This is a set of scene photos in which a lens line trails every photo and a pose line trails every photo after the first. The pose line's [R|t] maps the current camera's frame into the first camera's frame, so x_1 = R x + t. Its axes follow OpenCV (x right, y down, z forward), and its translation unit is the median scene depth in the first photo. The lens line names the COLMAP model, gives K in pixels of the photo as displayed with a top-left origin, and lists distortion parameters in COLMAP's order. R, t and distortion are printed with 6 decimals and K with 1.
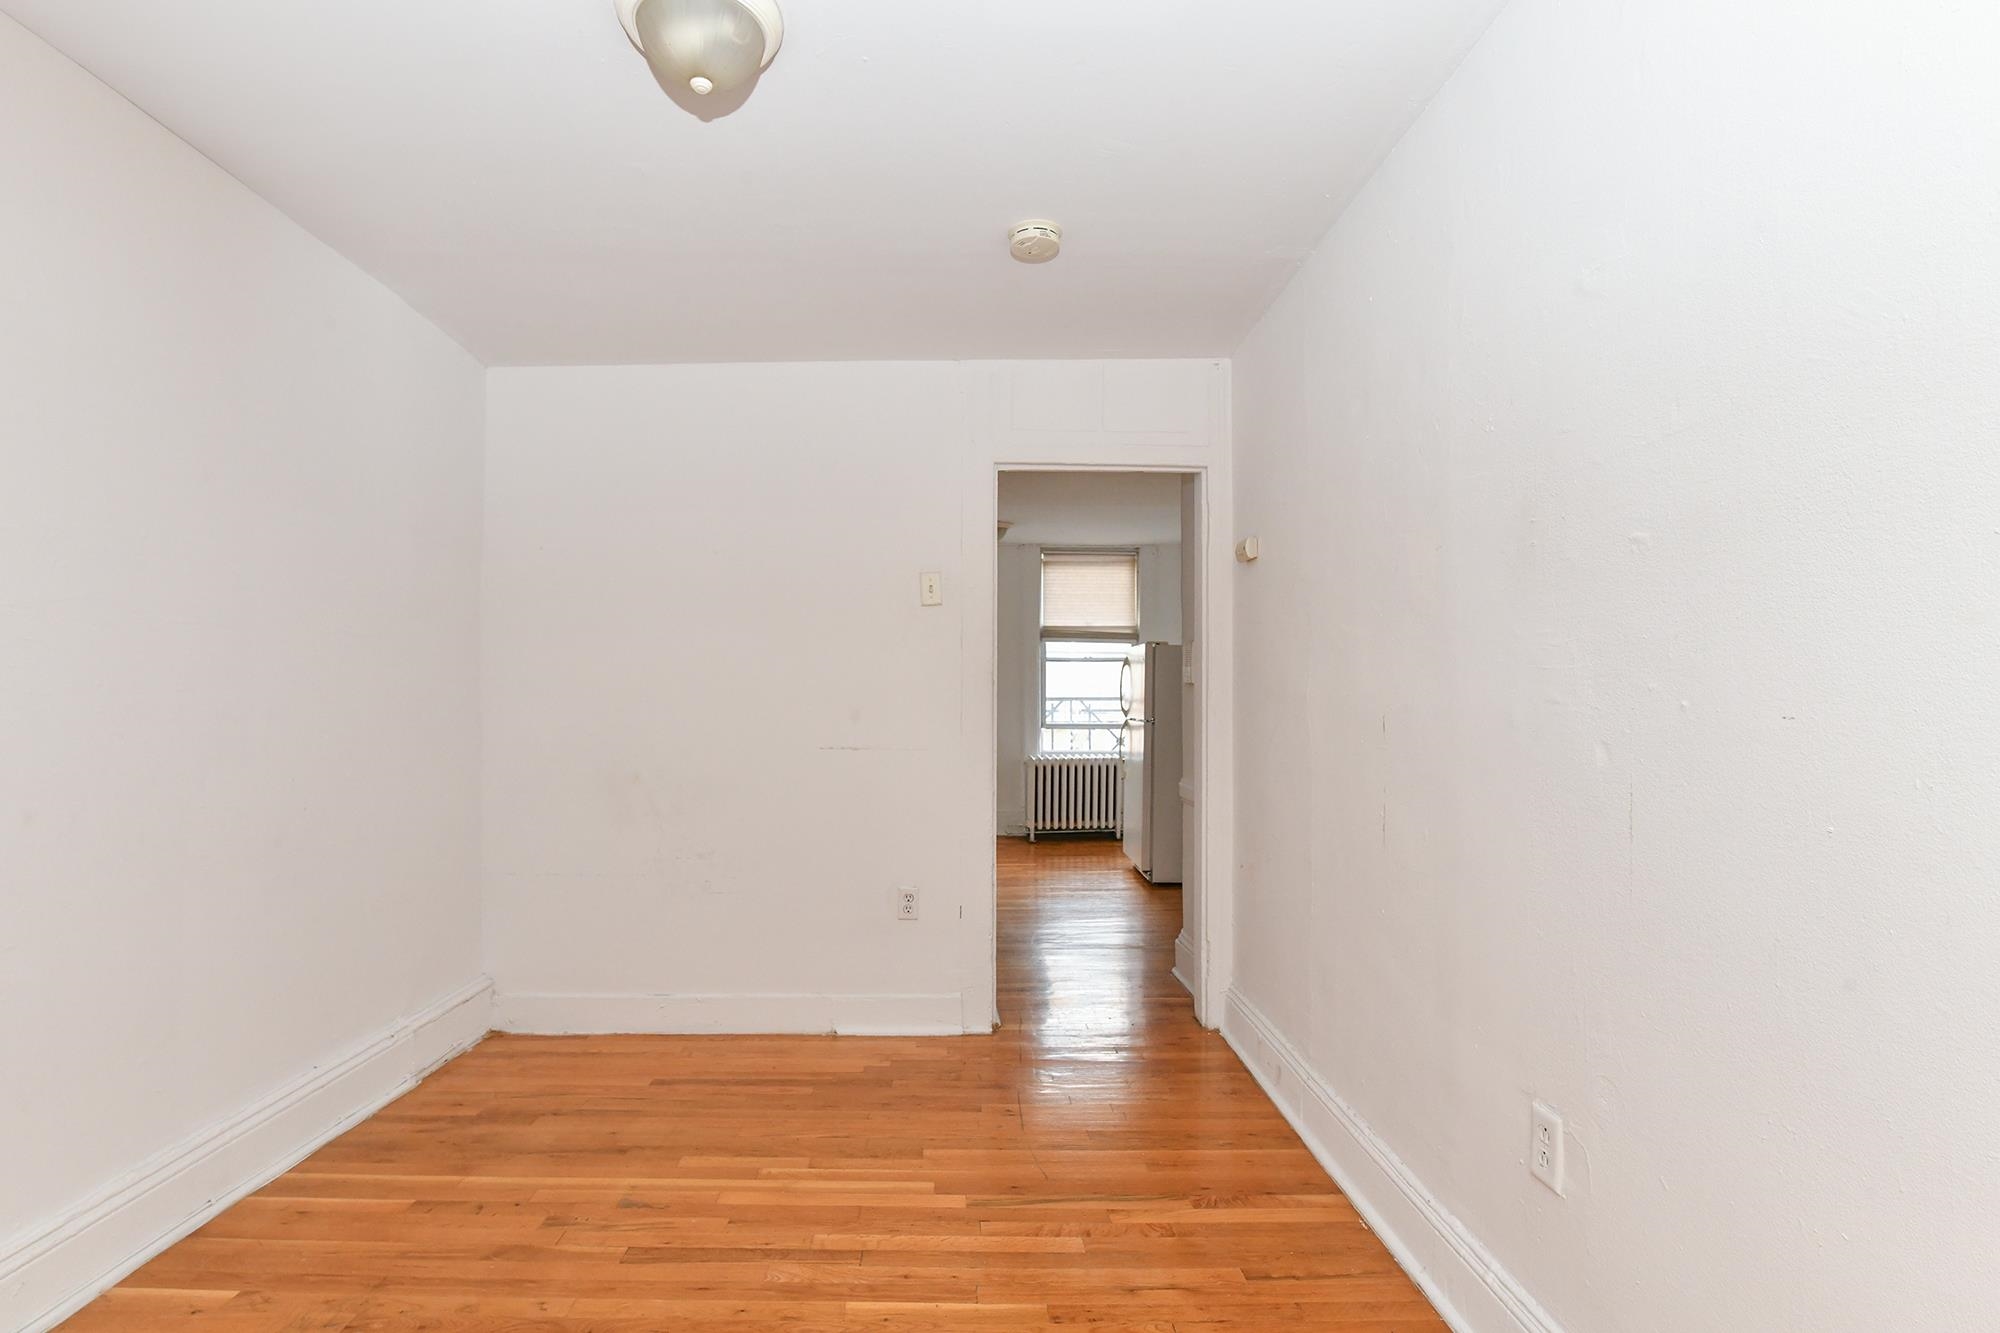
lens RADIAL K [[943.8, 0, 932.7], [0, 943.8, 668.2], [0, 0, 1]] dist [0.000381, -0.000712]
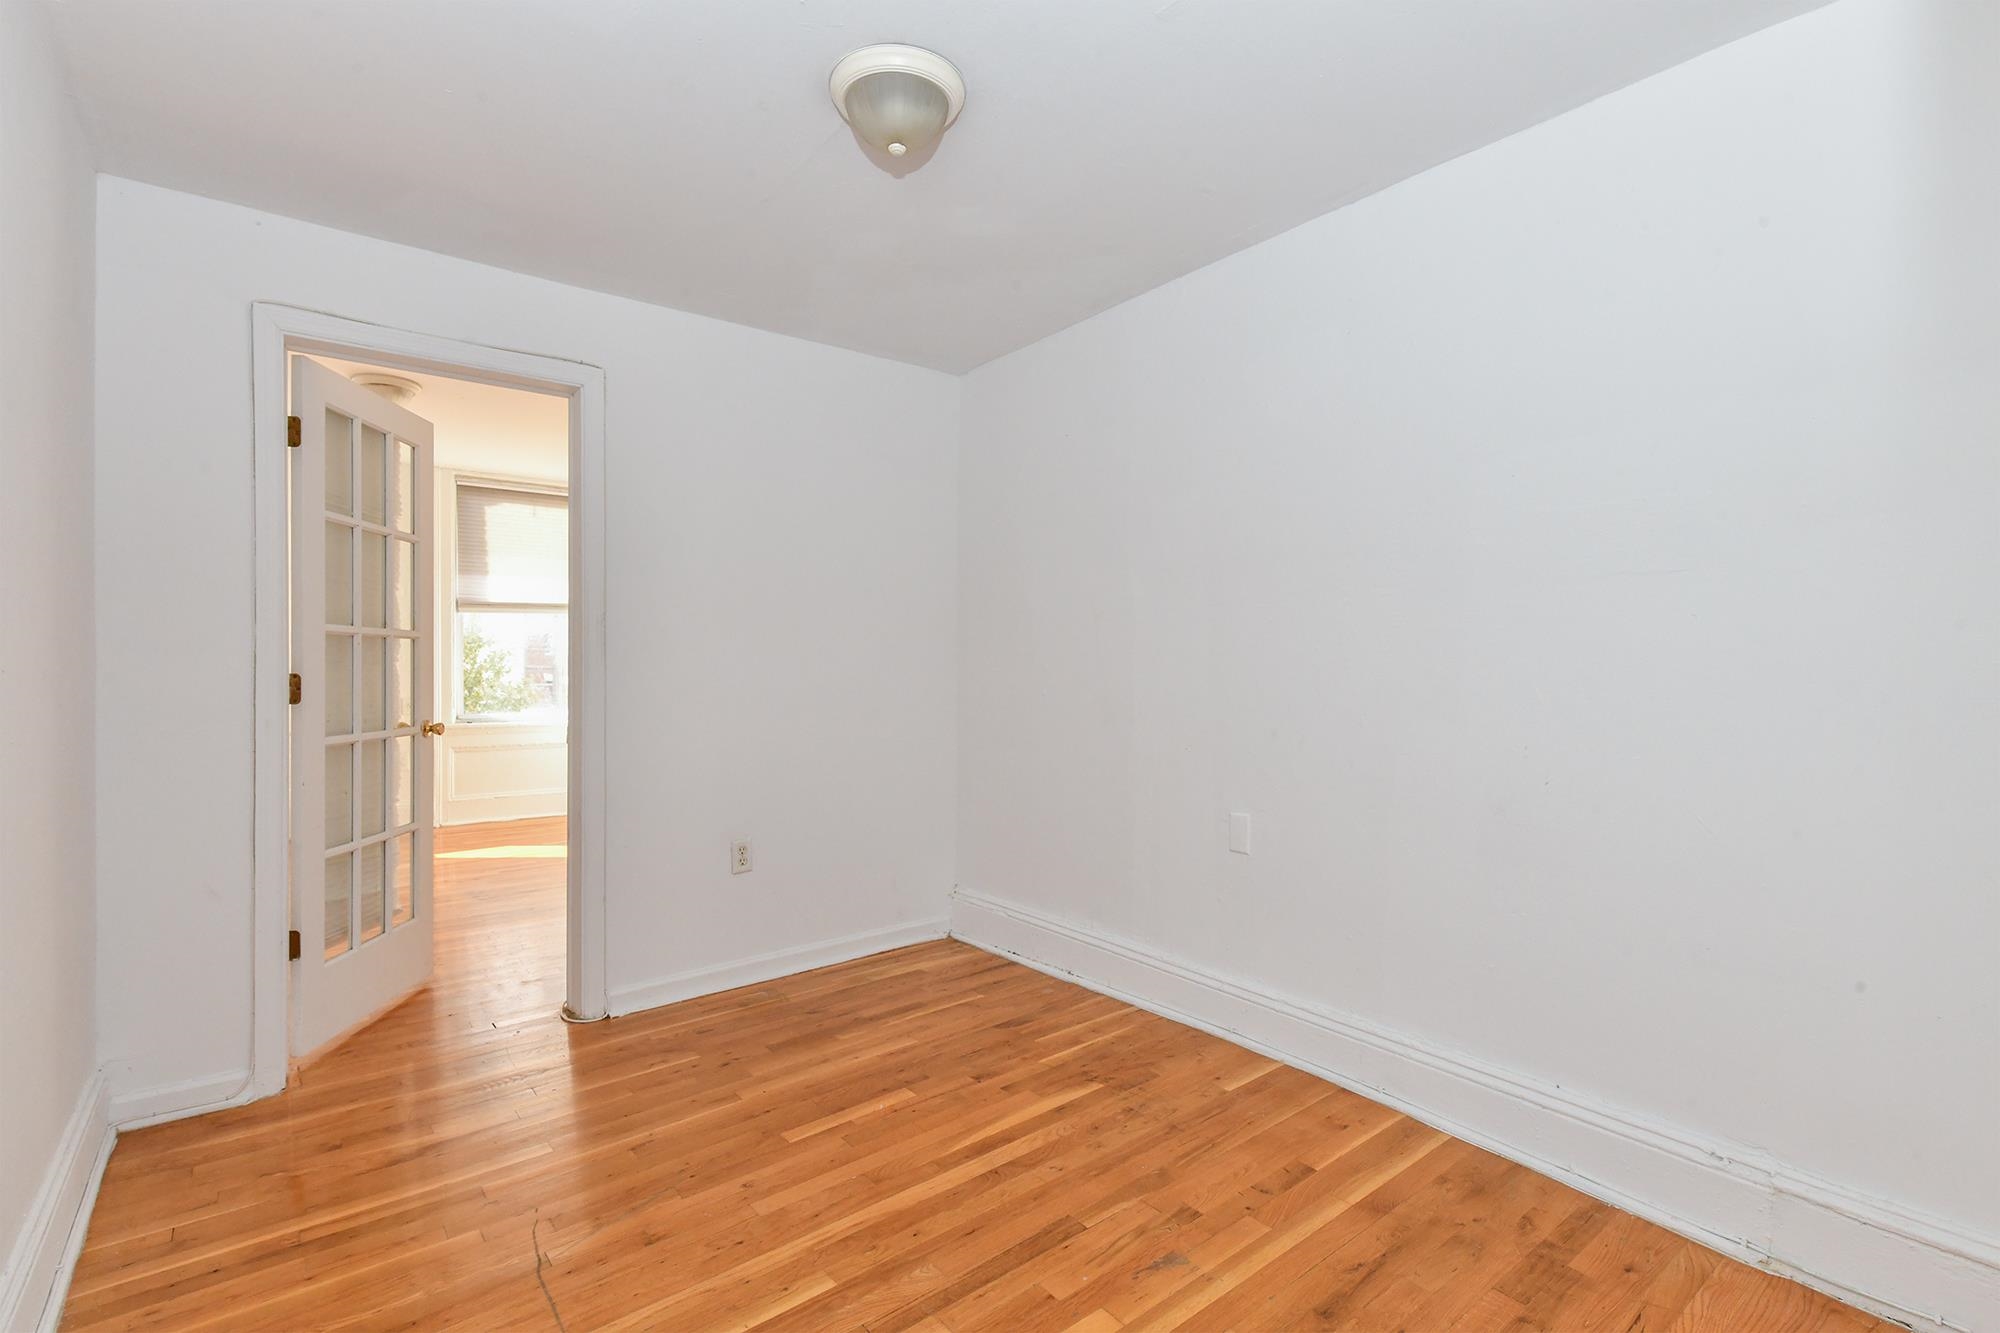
lens RADIAL K [[931.4, 0, 1000.7], [0, 931.4, 659.2], [0, 0, 1]] dist [0.018904, -0.006596]
pose [[-0.766669, -0.001431, -0.642041, 0.349000], [0.017454, 0.999581, -0.023070, 0.053144], [0.641806, -0.028893, -0.766323, 1.641989]]
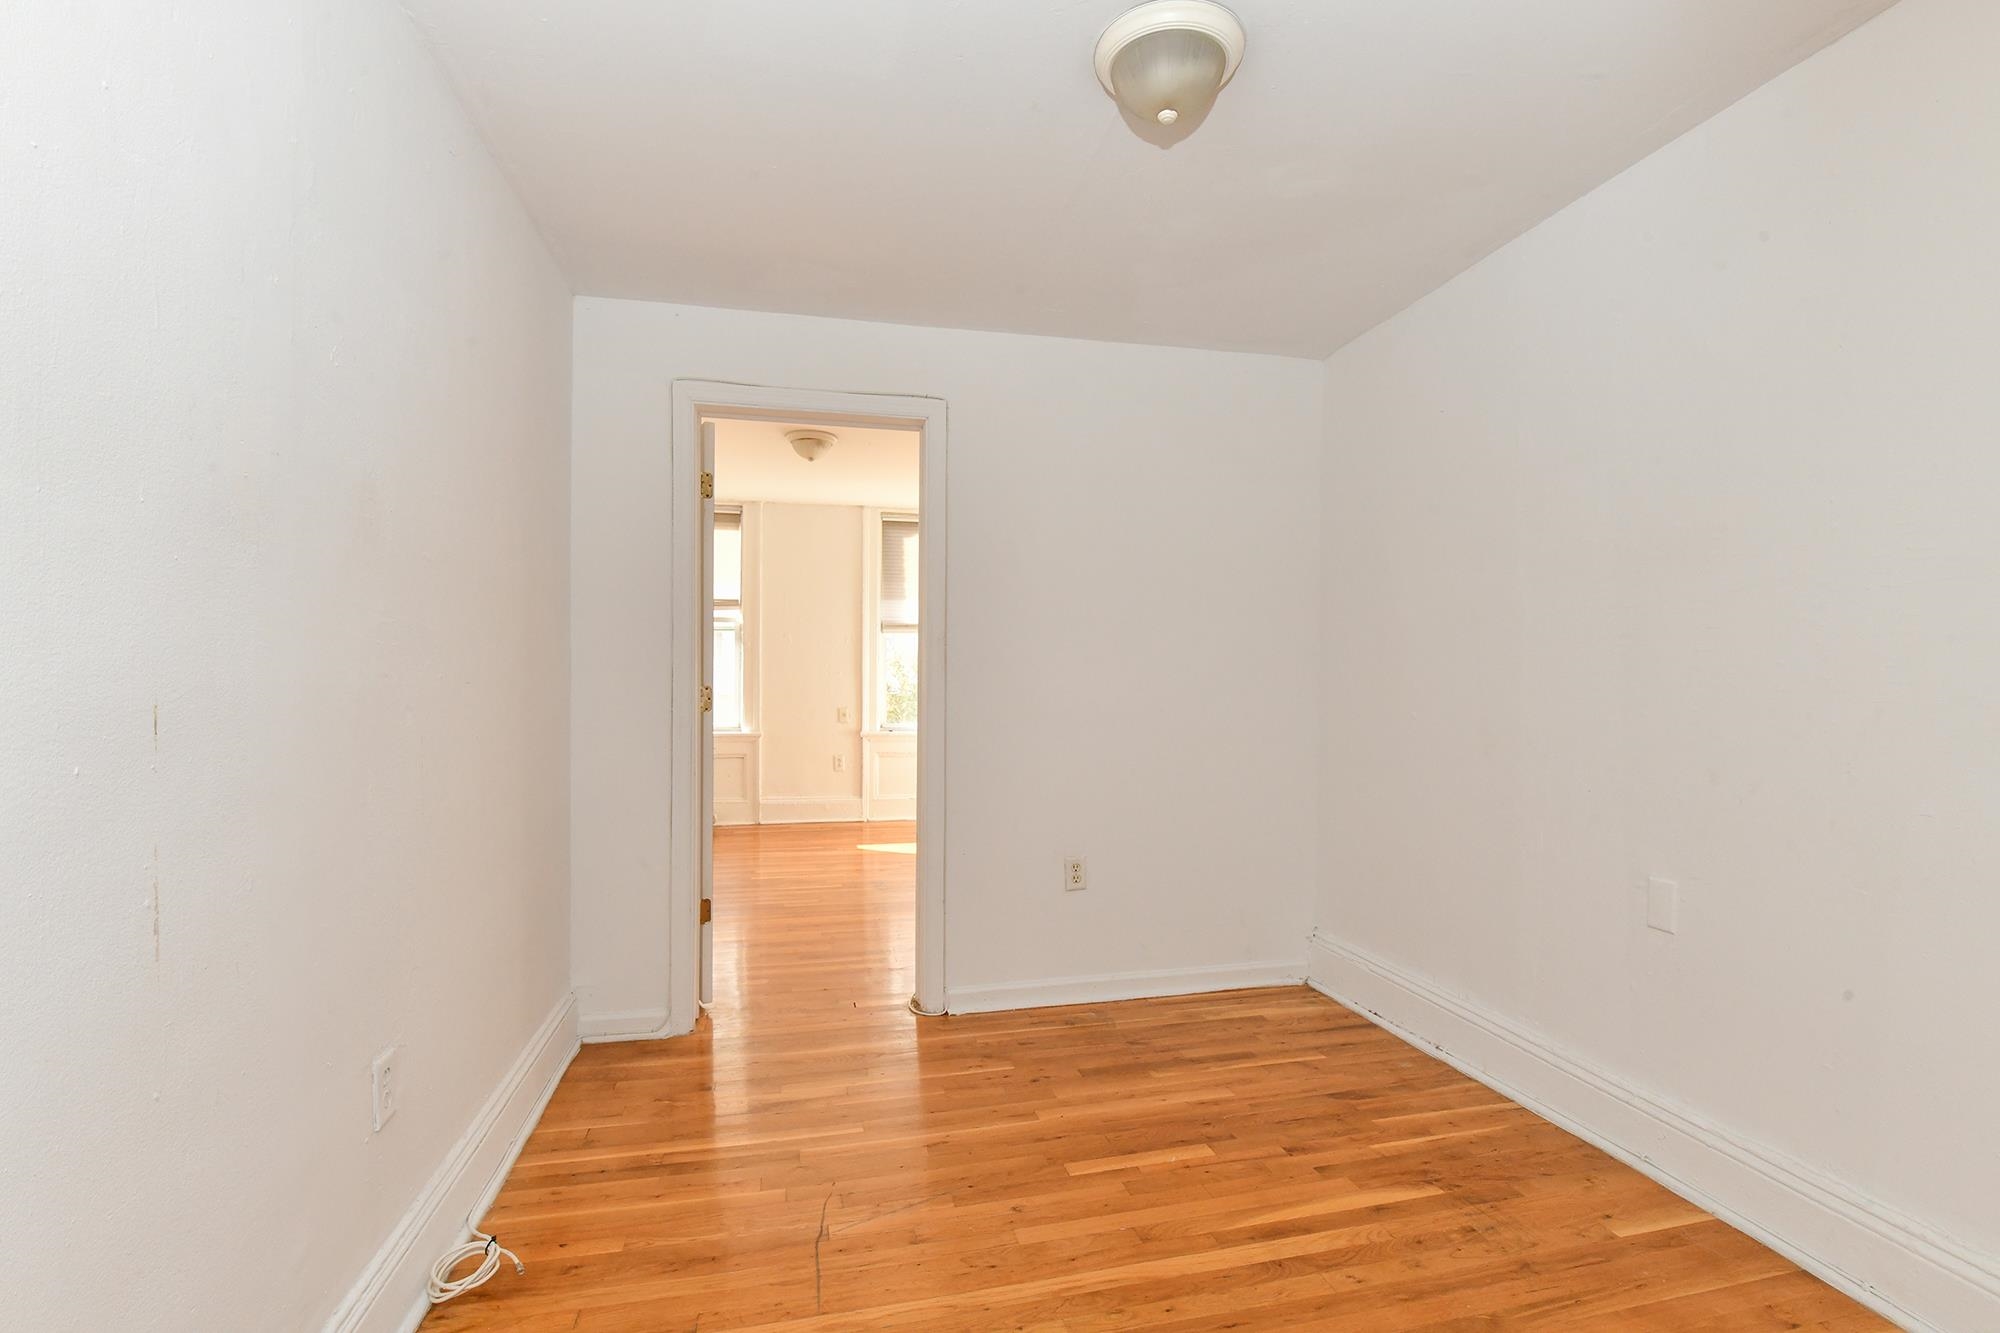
lens RADIAL K [[945.1, 0, 1002.5], [0, 945.1, 676.0], [0, 0, 1]] dist [-0.000854, -0.006509]
pose [[-0.968383, -0.004400, -0.249429, 0.178306], [0.002483, 0.999625, -0.027272, 0.053282], [0.249456, -0.027029, -0.968009, 1.657817]]
